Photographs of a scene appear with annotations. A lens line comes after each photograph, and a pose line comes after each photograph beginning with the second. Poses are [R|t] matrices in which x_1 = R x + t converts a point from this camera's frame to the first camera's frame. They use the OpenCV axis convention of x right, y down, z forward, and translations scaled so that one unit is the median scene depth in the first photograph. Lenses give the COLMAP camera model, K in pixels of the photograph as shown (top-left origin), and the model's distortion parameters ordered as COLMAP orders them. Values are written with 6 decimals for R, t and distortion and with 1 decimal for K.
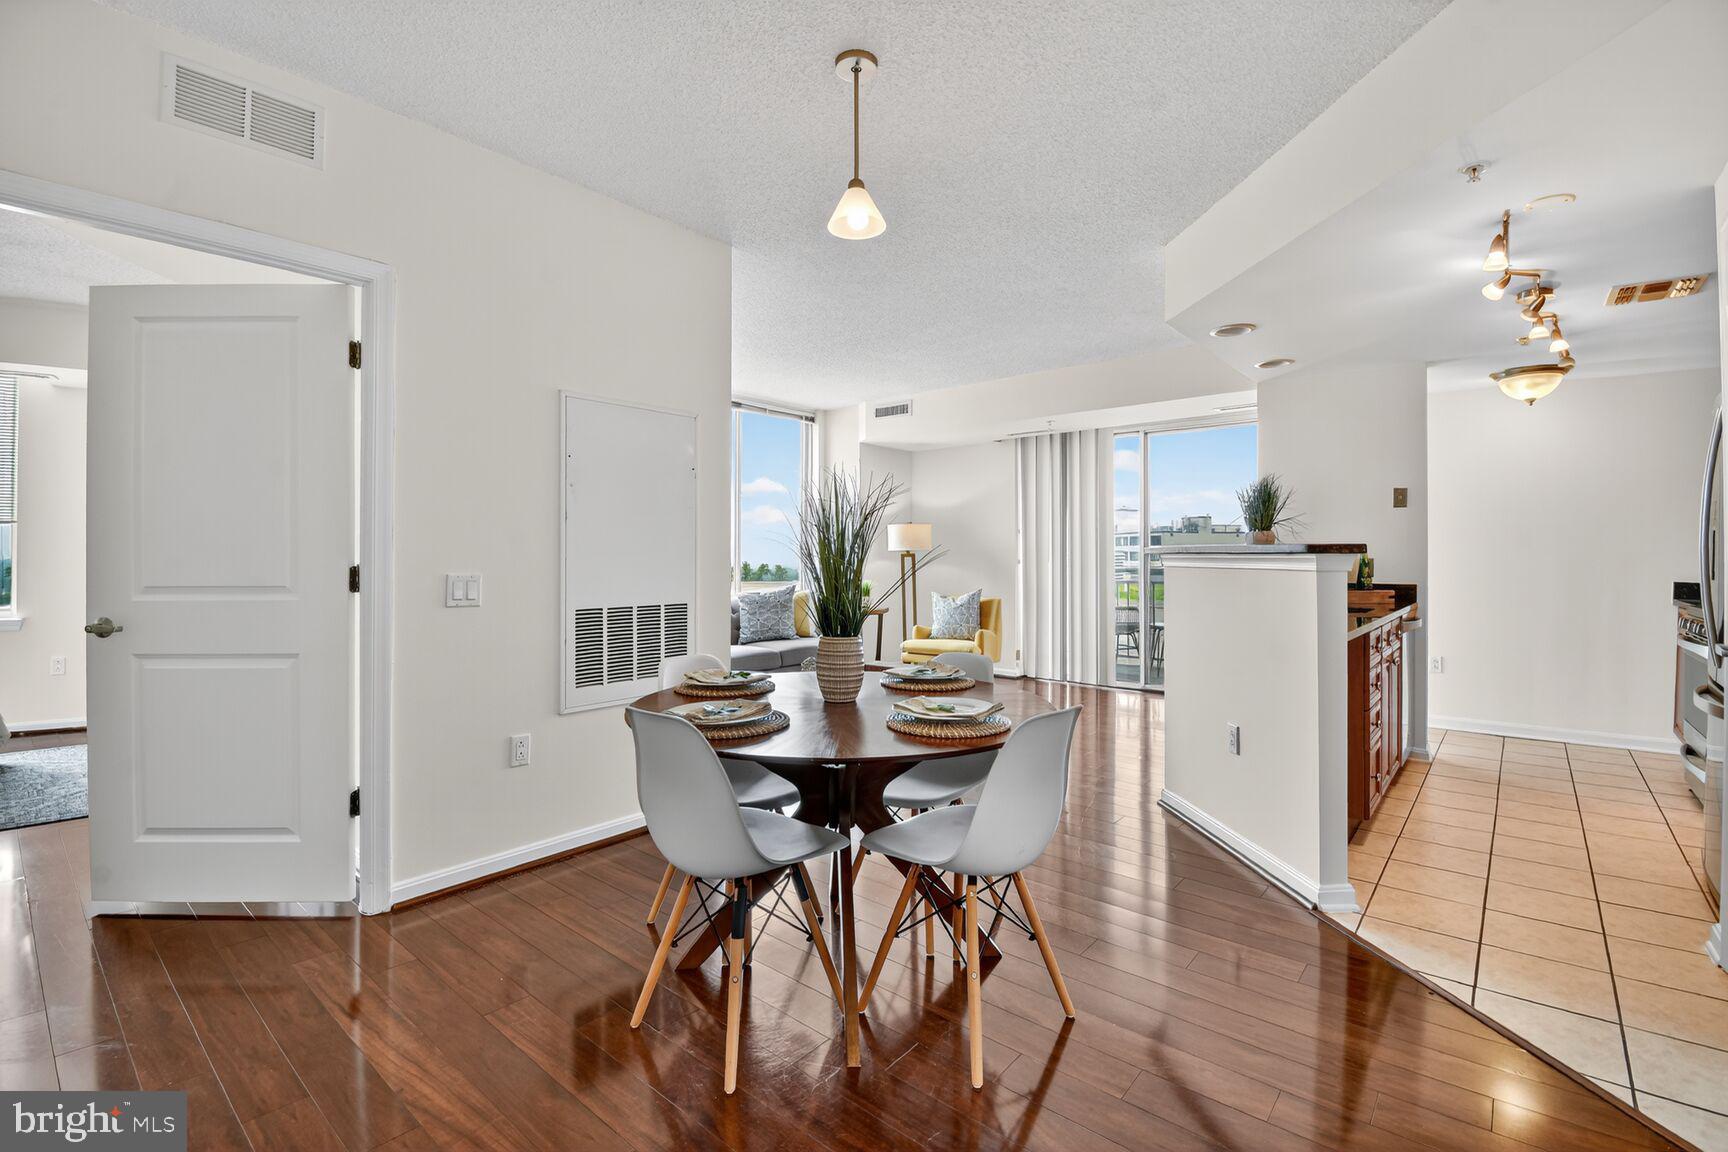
lens RADIAL K [[776.6, 0, 865.6], [0, 776.6, 564.0], [0, 0, 1]] dist [0.001233, 0.000048]
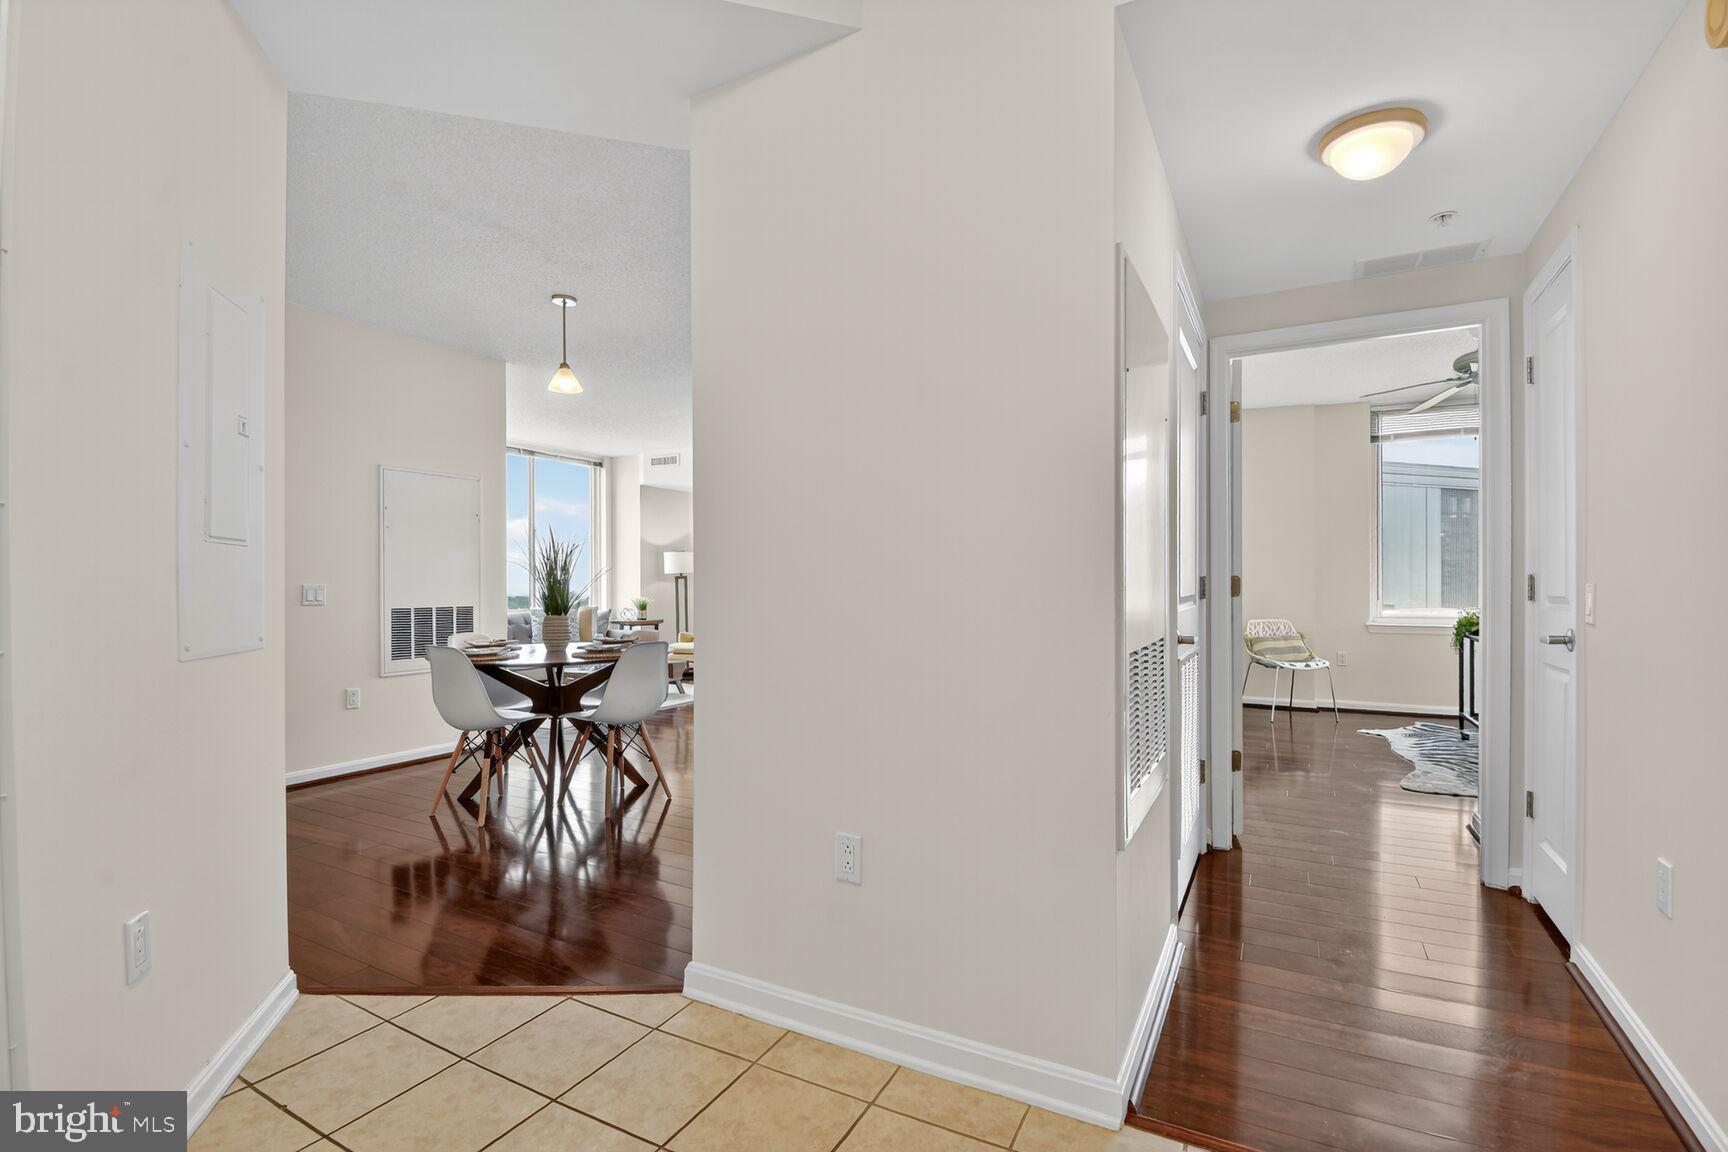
lens RADIAL K [[768.2, 0, 862.3], [0, 768.2, 594.8], [0, 0, 1]] dist [0.000266, -0.000361]
pose [[0.978569, -0.004474, 0.205873, 0.219634], [0.003080, 0.999970, 0.007095, 0.022456], [-0.205898, -0.006309, 0.978553, -0.660620]]
